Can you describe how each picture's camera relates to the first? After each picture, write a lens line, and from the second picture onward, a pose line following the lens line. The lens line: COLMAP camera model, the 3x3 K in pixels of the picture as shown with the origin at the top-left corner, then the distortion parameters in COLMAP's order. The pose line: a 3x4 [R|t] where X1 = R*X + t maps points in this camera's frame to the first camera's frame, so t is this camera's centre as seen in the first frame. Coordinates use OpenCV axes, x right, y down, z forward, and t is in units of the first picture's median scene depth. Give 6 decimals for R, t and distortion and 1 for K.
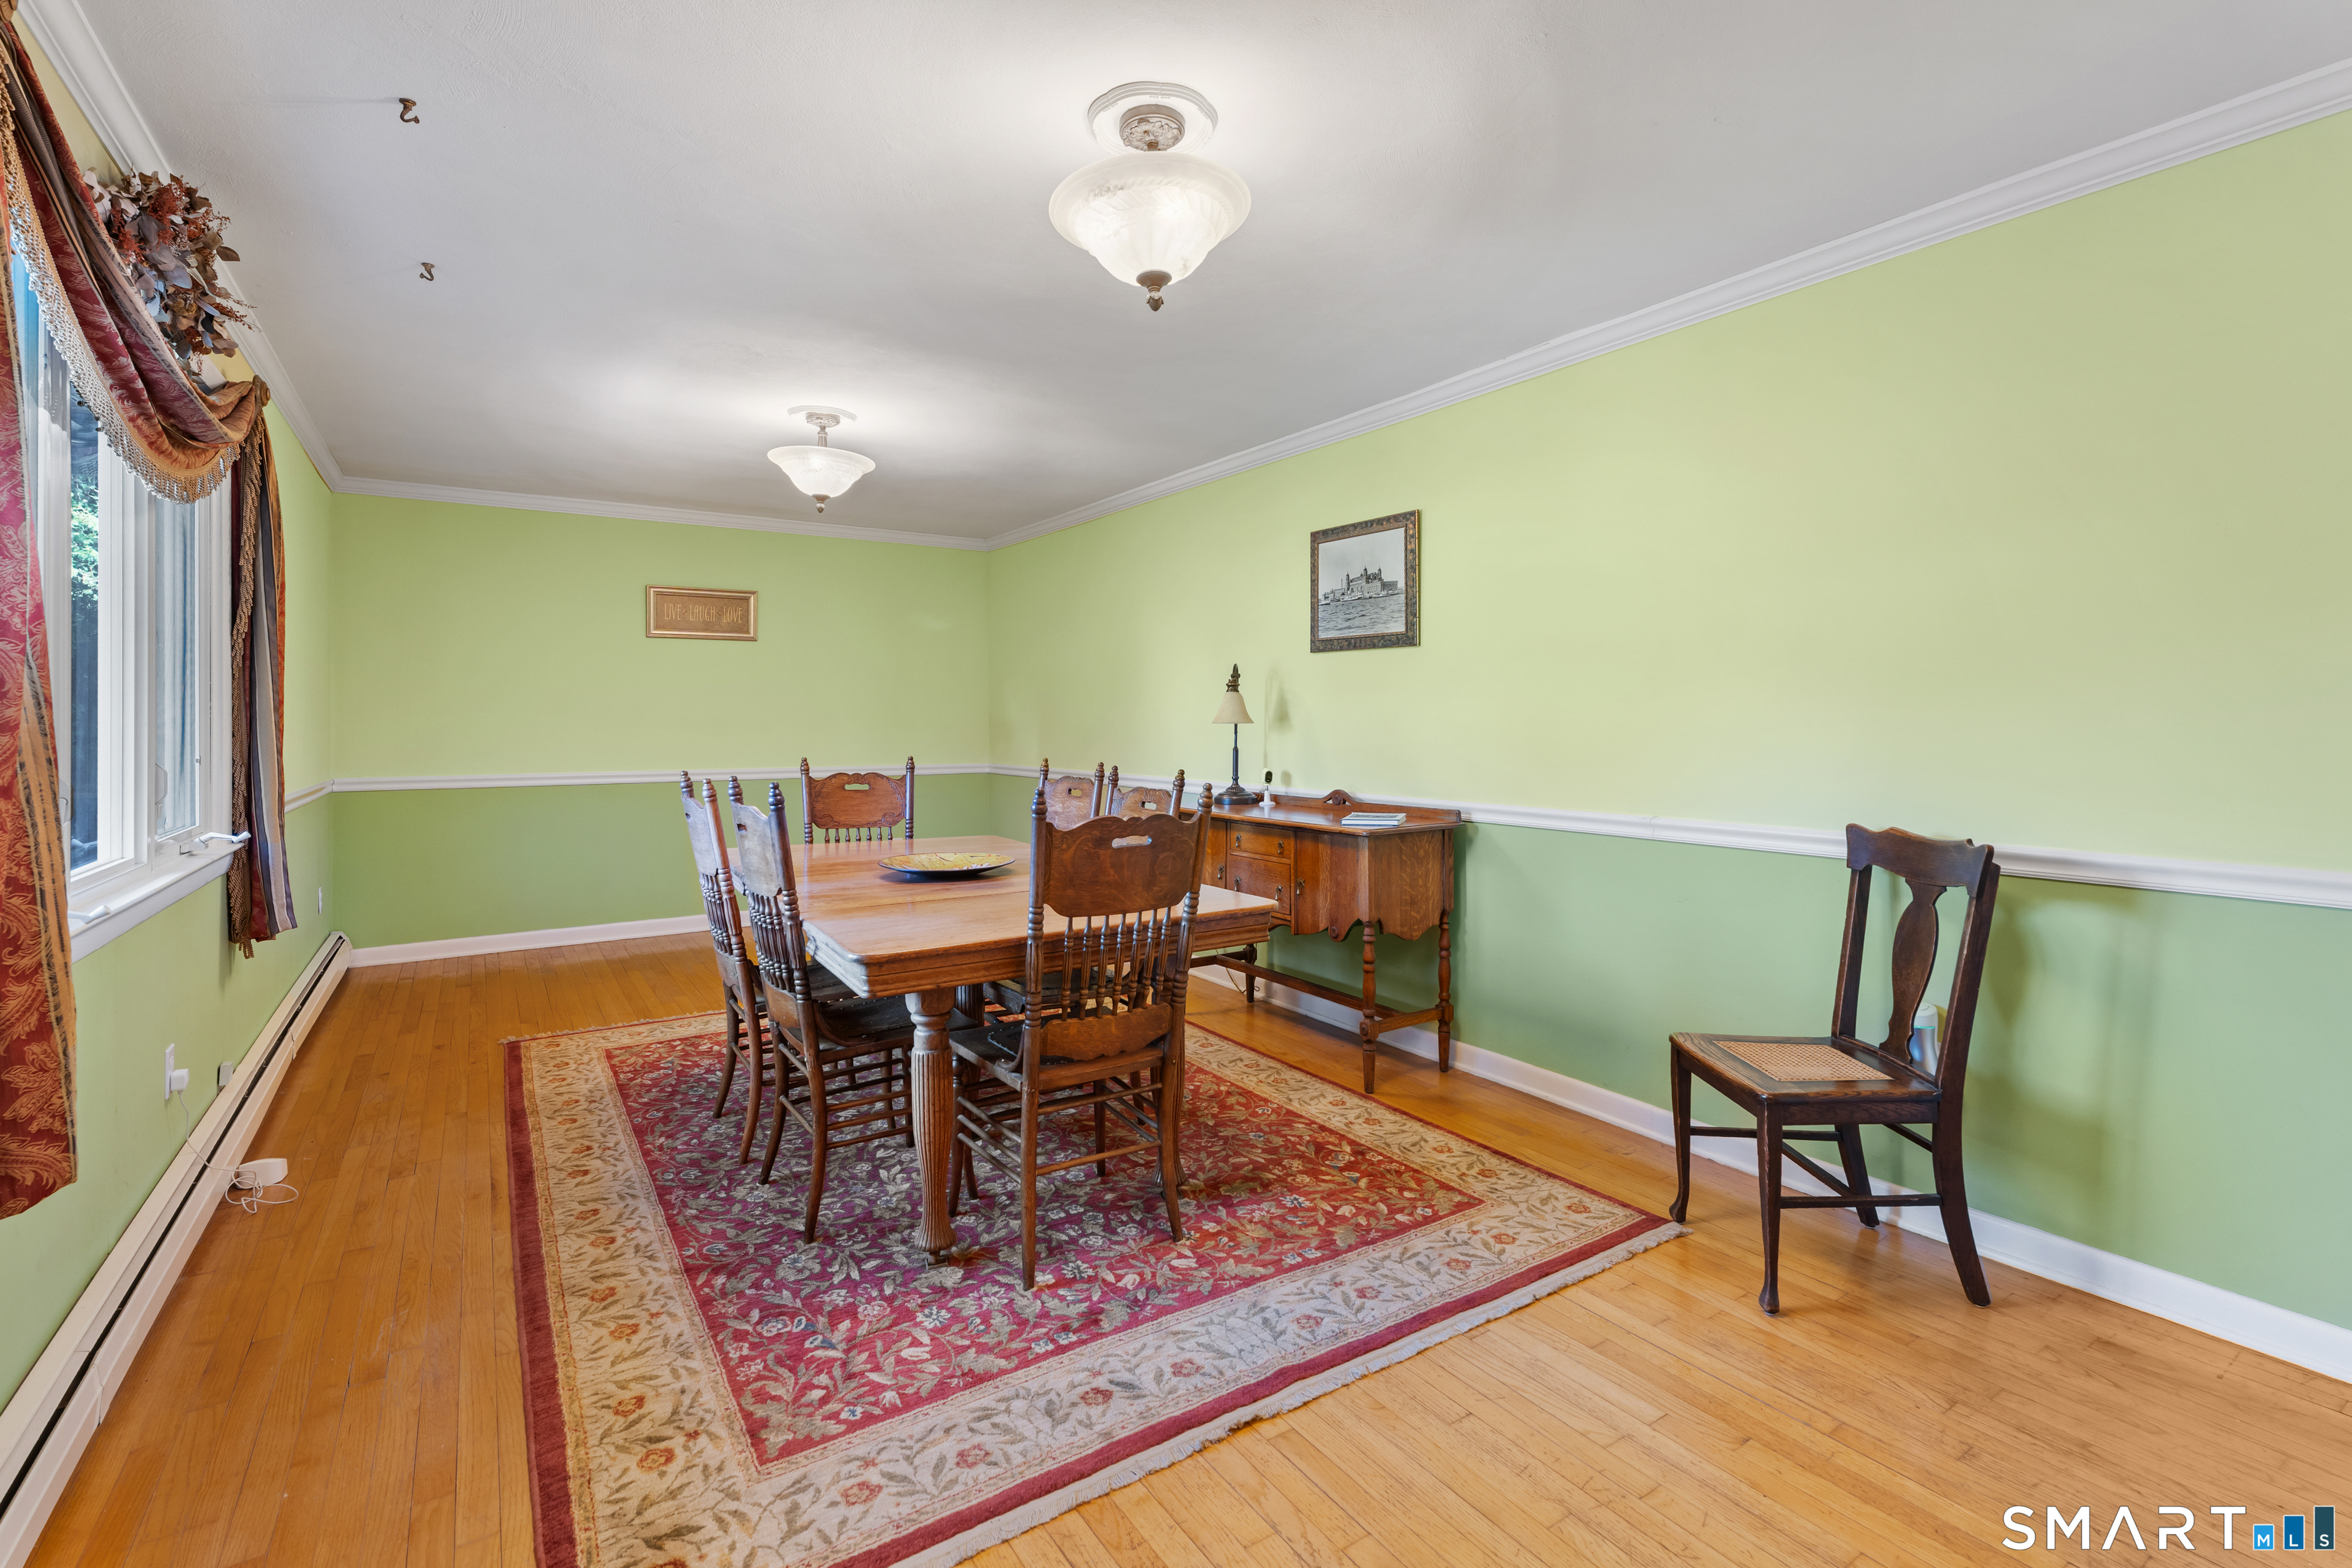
lens RADIAL K [[1068.7, 0, 1171.3], [0, 1068.7, 728.0], [0, 0, 1]] dist [0.000461, -0.000826]
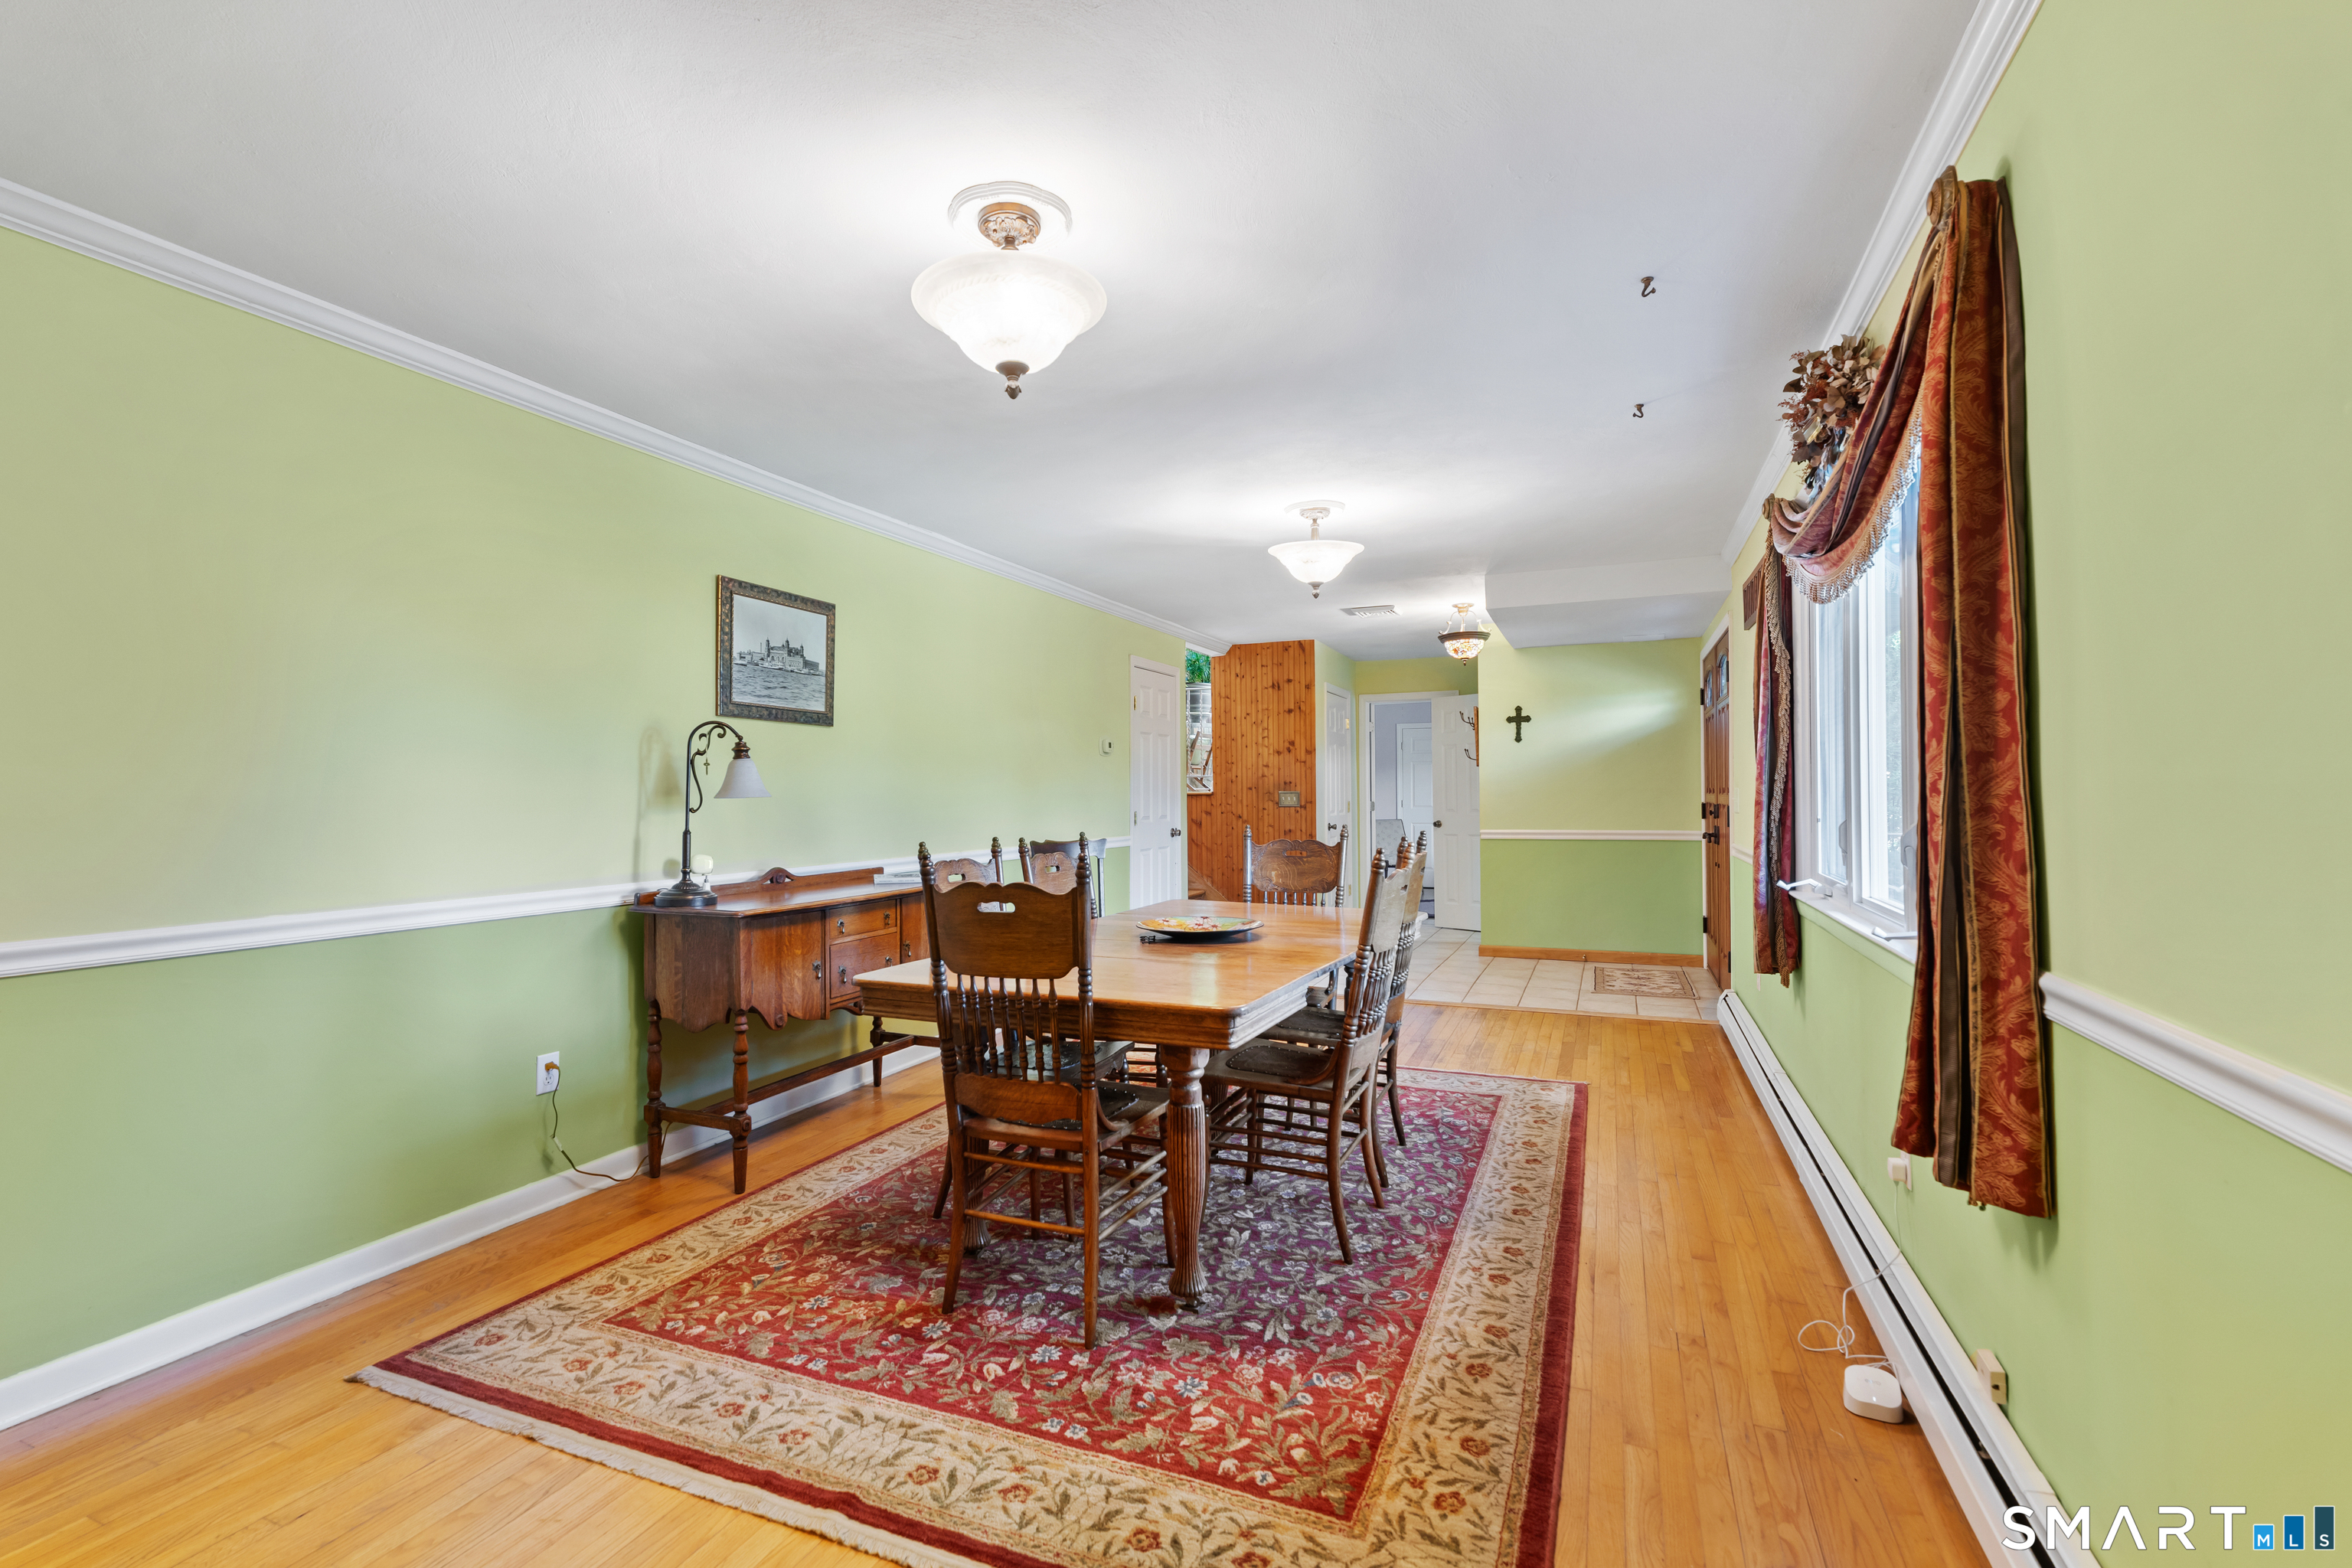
lens RADIAL K [[1040.8, 0, 1177.8], [0, 1040.8, 799.2], [0, 0, 1]] dist [-0.001262, 0.000086]
pose [[-0.568386, 0.002908, 0.822757, -0.844686], [0.011975, 0.999917, 0.004738, -0.002846], [-0.822675, 0.012546, -0.568374, 1.297549]]
